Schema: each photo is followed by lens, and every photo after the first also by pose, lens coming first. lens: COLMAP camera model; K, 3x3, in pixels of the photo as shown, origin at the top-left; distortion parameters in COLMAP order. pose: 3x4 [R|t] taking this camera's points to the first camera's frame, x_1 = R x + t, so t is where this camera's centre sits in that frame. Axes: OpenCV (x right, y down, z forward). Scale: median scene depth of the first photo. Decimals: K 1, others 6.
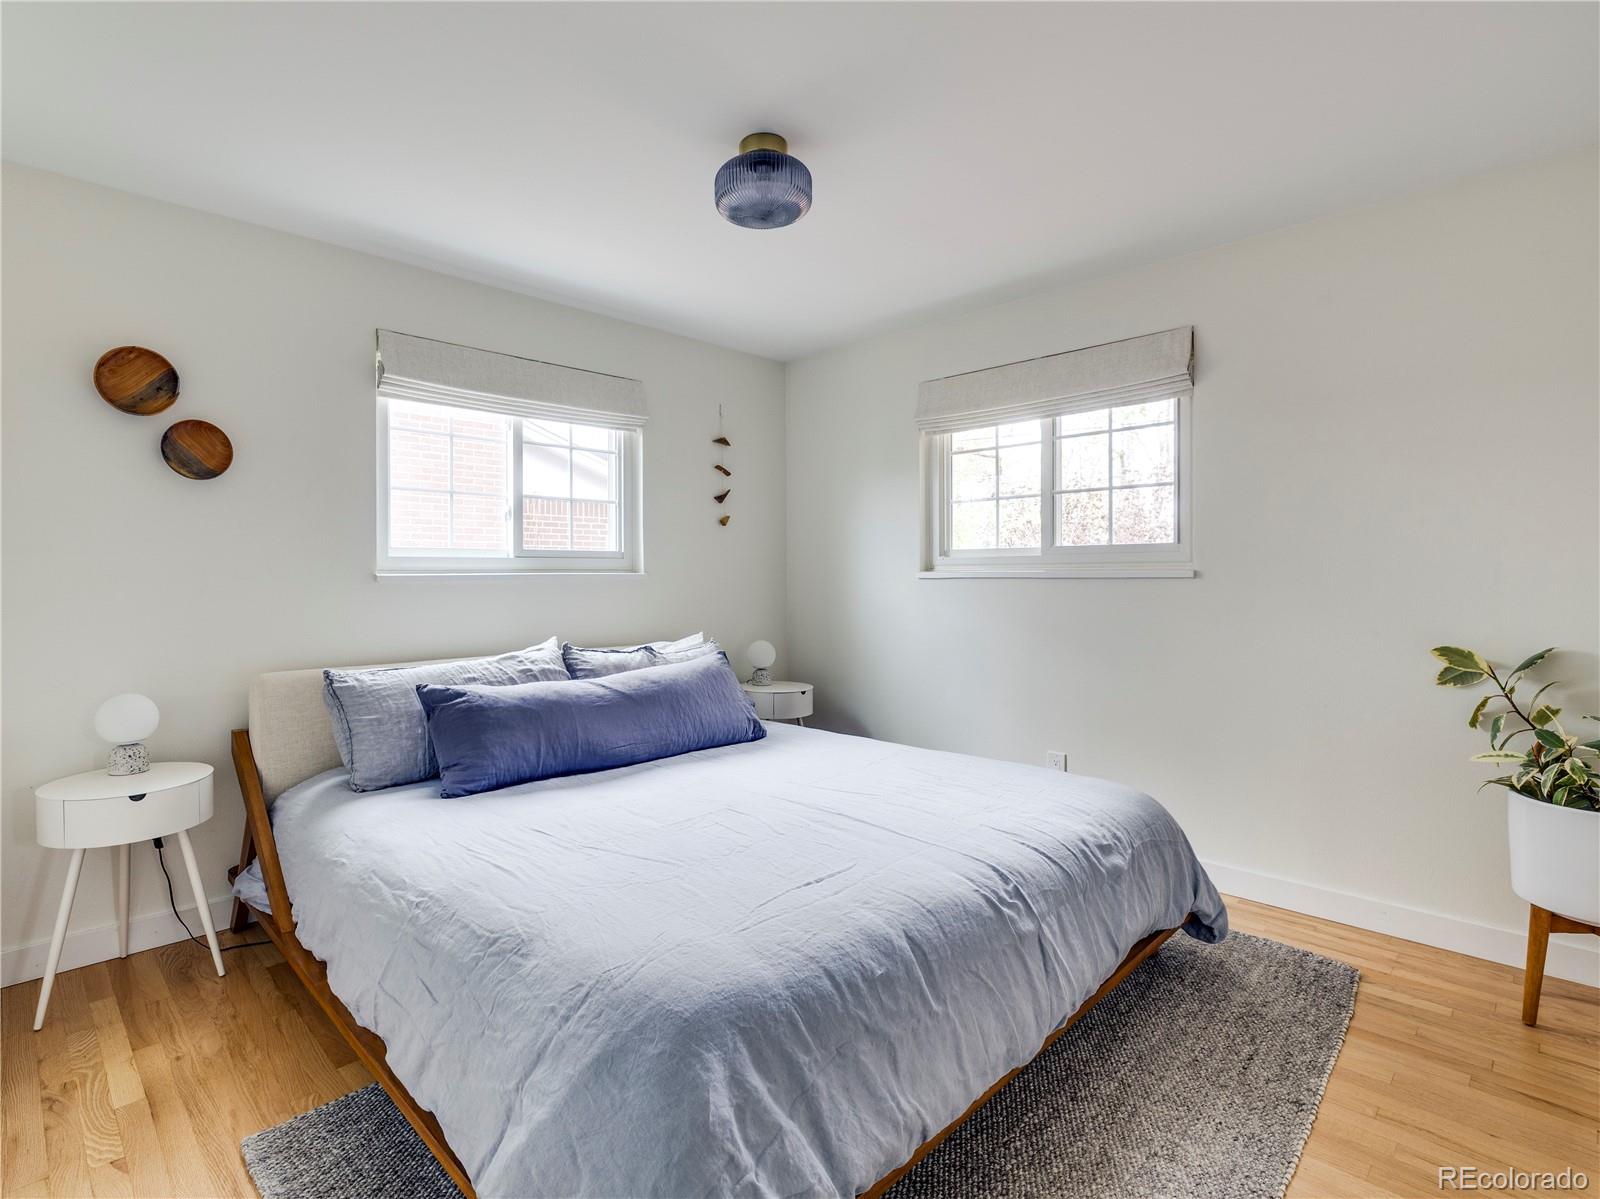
lens RADIAL K [[744.4, 0, 800.0], [0, 744.4, 599.5], [0, 0, 1]] dist [-0.023478, -0.000373]
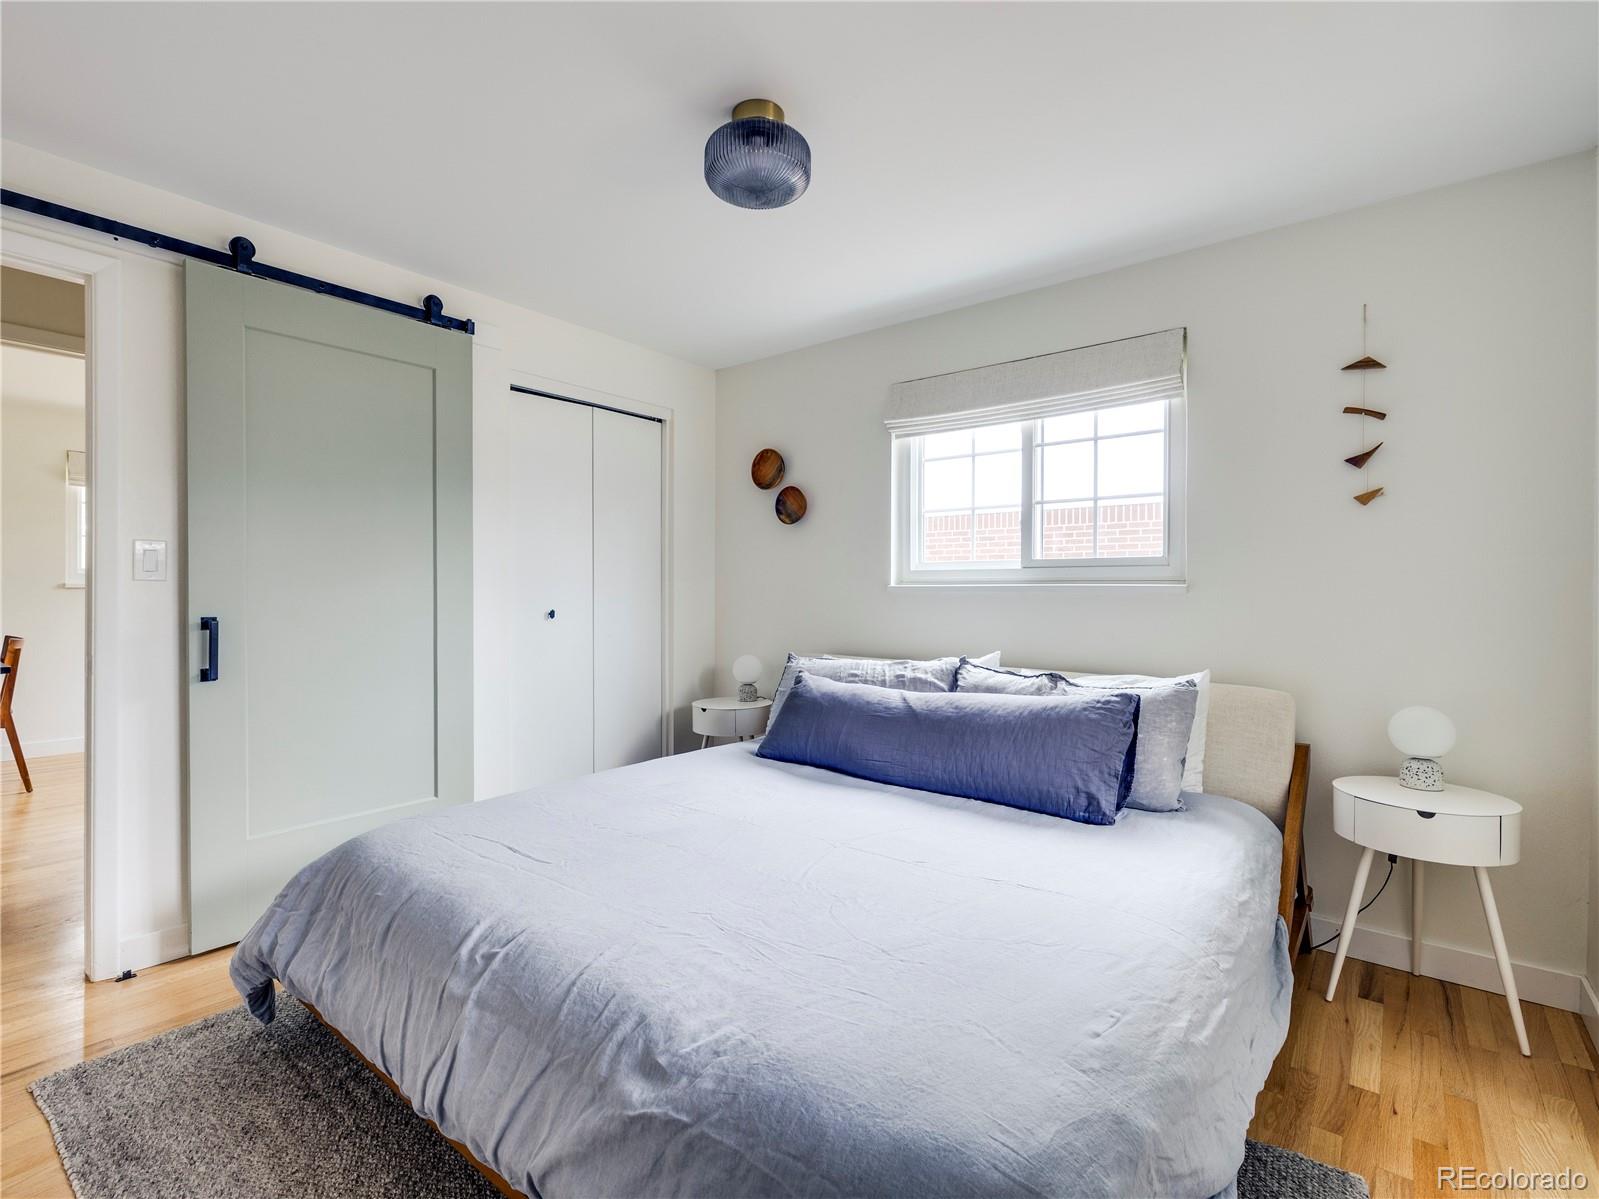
lens RADIAL K [[804.6, 0, 799.5], [0, 804.6, 599.5], [0, 0, 1]] dist [-0.001240, -0.000229]
pose [[0.094575, 0.019307, -0.995331, 0.622809], [-0.033346, 0.999312, 0.016216, -0.022941], [0.994959, 0.031657, 0.095153, 0.608904]]
